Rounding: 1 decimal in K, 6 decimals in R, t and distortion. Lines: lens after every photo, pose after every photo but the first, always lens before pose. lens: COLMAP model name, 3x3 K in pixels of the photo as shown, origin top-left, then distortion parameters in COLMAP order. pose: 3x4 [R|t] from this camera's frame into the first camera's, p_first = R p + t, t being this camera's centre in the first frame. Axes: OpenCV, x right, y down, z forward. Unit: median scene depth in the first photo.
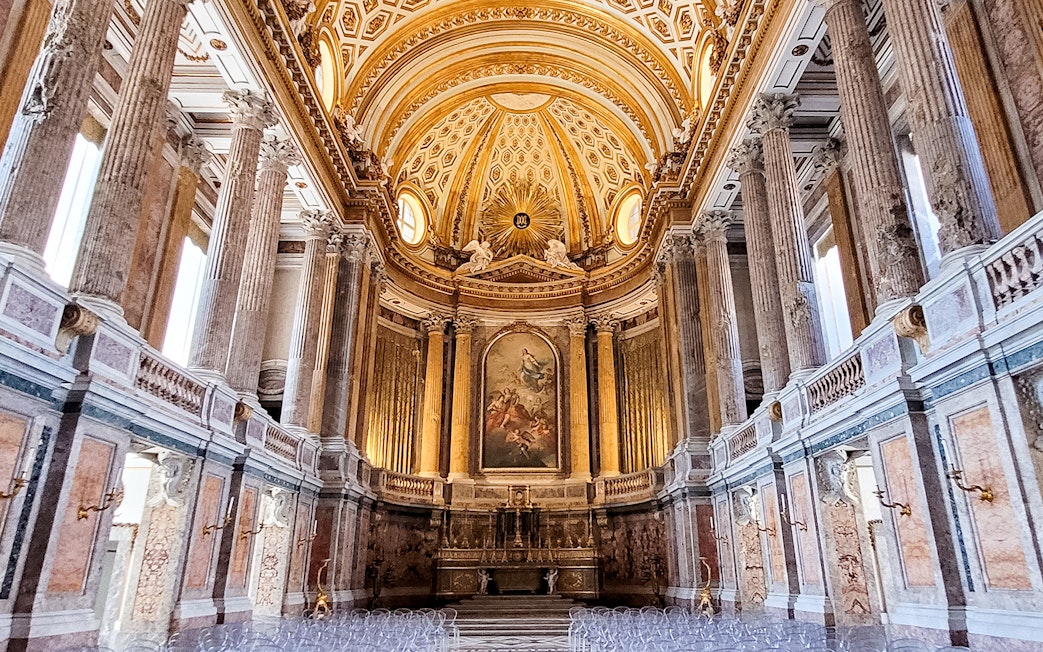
lens RADIAL K [[656.7, 0, 551.3], [0, 656.7, 322.1], [0, 0, 1]] dist [-0.004113, -0.000589]
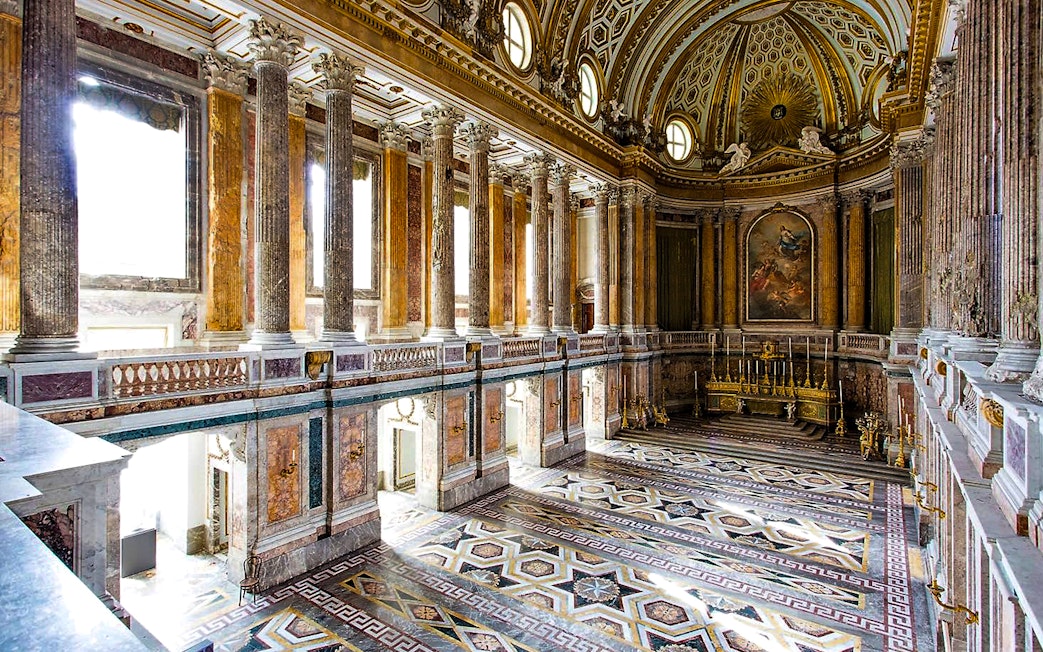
lens RADIAL K [[502.7, 0, 524.0], [0, 502.7, 321.2], [0, 0, 1]] dist [0.001633, 0.000098]
pose [[0.799175, 0.013501, -0.600946, 0.186716], [0.201315, 0.936000, 0.288750, -0.213296], [0.566384, -0.351742, 0.745310, -0.074218]]
